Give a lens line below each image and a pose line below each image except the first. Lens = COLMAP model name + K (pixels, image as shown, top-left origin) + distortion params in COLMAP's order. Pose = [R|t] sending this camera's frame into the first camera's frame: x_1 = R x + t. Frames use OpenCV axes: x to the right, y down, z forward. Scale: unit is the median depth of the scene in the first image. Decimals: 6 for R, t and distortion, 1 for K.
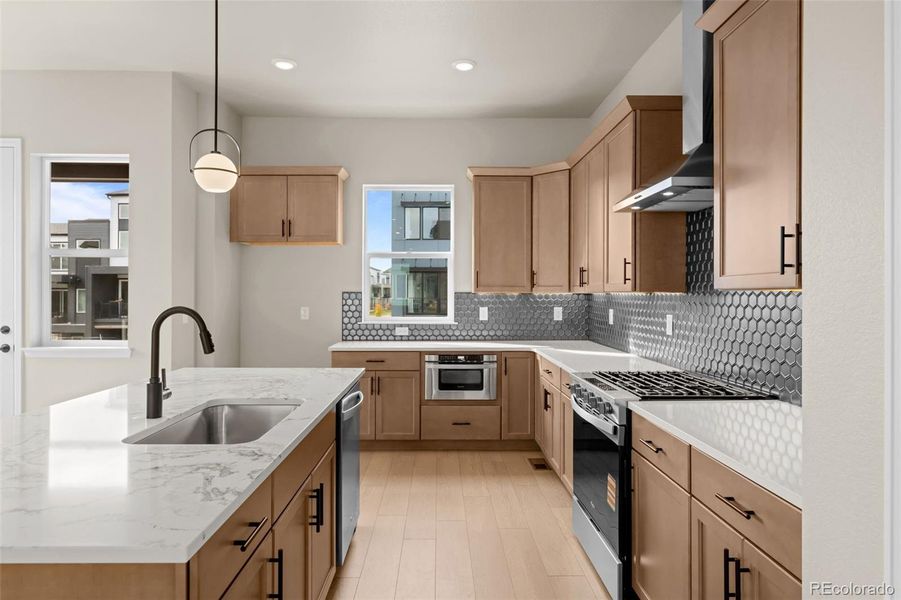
lens RADIAL K [[534.0, 0, 442.3], [0, 534.0, 295.5], [0, 0, 1]] dist [0.010212, 0.000826]
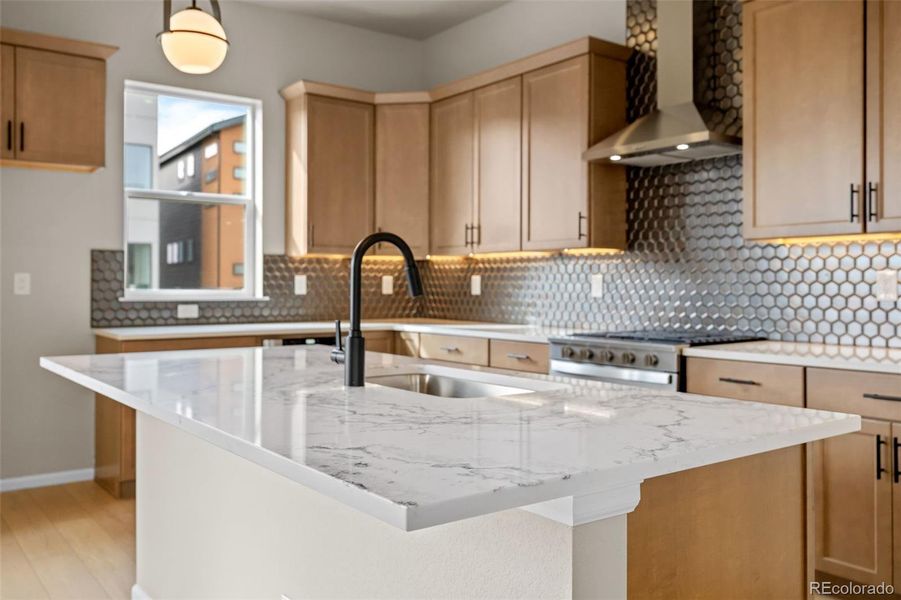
lens RADIAL K [[775.4, 0, 440.1], [0, 775.4, 287.6], [0, 0, 1]] dist [0.005379, -0.013709]
pose [[0.808819, -0.001927, 0.588054, -0.447672], [-0.000155, 0.999994, 0.003489, 0.039552], [-0.588057, -0.002913, 0.808814, 0.043657]]
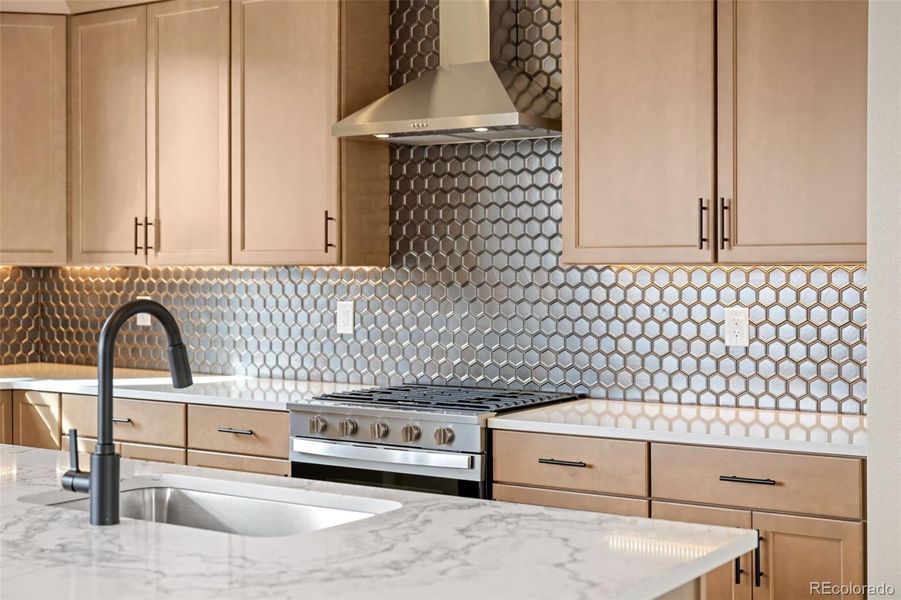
lens RADIAL K [[1305.3, 0, 448.2], [0, 1305.3, 291.5], [0, 0, 1]] dist [-0.013931, 0.000000]
pose [[0.563838, -0.017812, 0.825693, -0.574422], [0.001853, 0.999792, 0.020303, -0.004796], [-0.825883, -0.009917, 0.563754, 0.027686]]
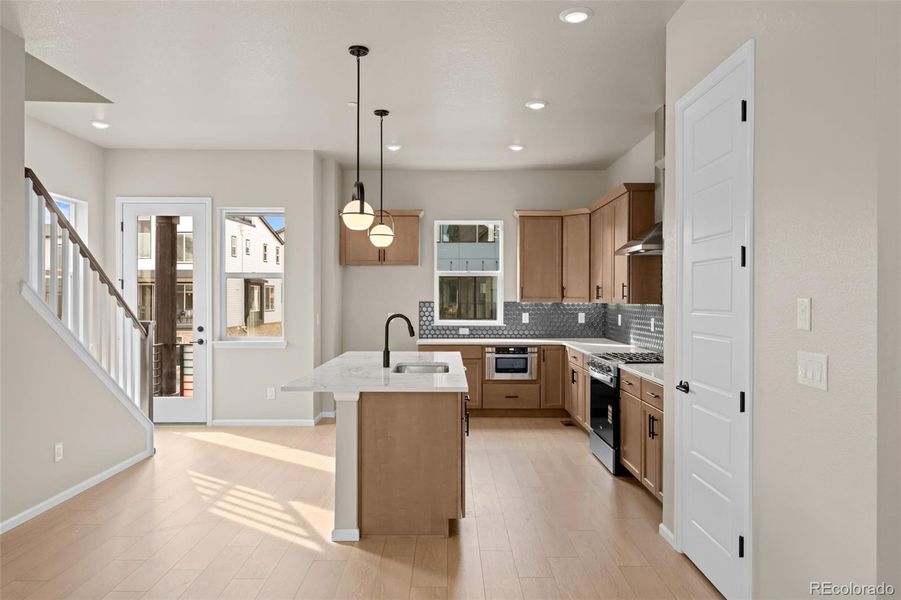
lens RADIAL K [[594.0, 0, 451.3], [0, 594.0, 304.7], [0, 0, 1]] dist [-0.004604, 0.000718]
pose [[0.999994, -0.000692, -0.003475, -0.117565], [0.000728, 0.999948, 0.010211, -0.016175], [0.003468, -0.010213, 0.999942, -0.550945]]
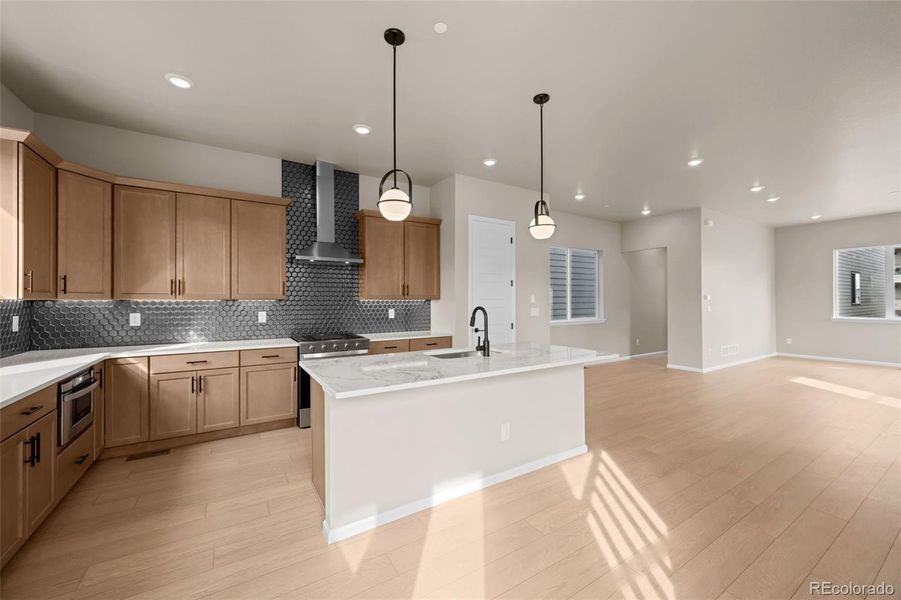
lens RADIAL K [[355.9, 0, 449.8], [0, 355.9, 300.4], [0, 0, 1]] dist [0.000385, 0.000093]
pose [[-0.516921, 0.003687, 0.856025, -0.730789], [0.003785, 0.999991, -0.002021, 0.000964], [-0.856025, 0.002196, -0.516930, 0.809057]]
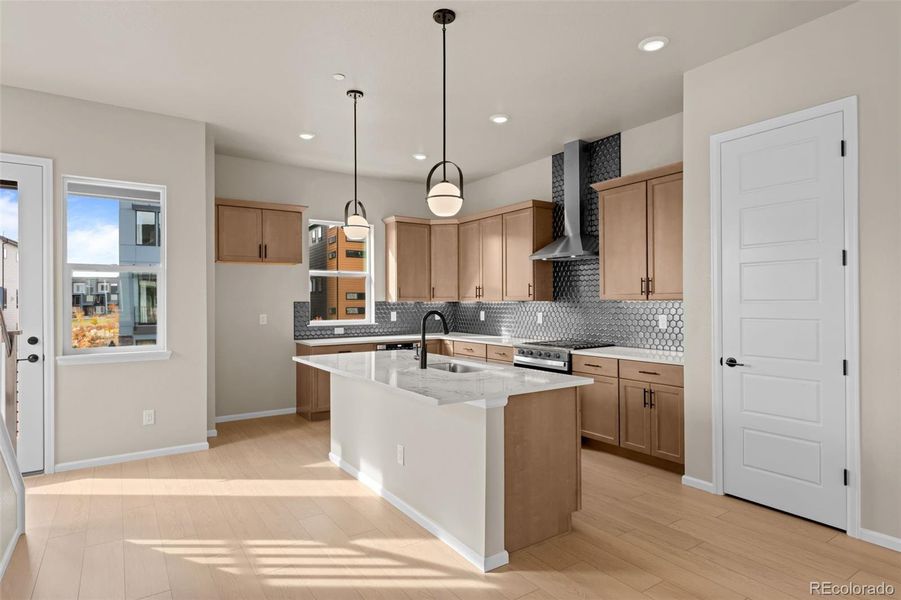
lens RADIAL K [[496.8, 0, 450.6], [0, 496.8, 303.6], [0, 0, 1]] dist [0.000501, 0.000768]
pose [[0.834747, -0.008615, 0.550567, -0.610215], [0.007562, 0.999963, 0.004181, -0.005251], [-0.550582, 0.000674, 0.834781, -0.228856]]
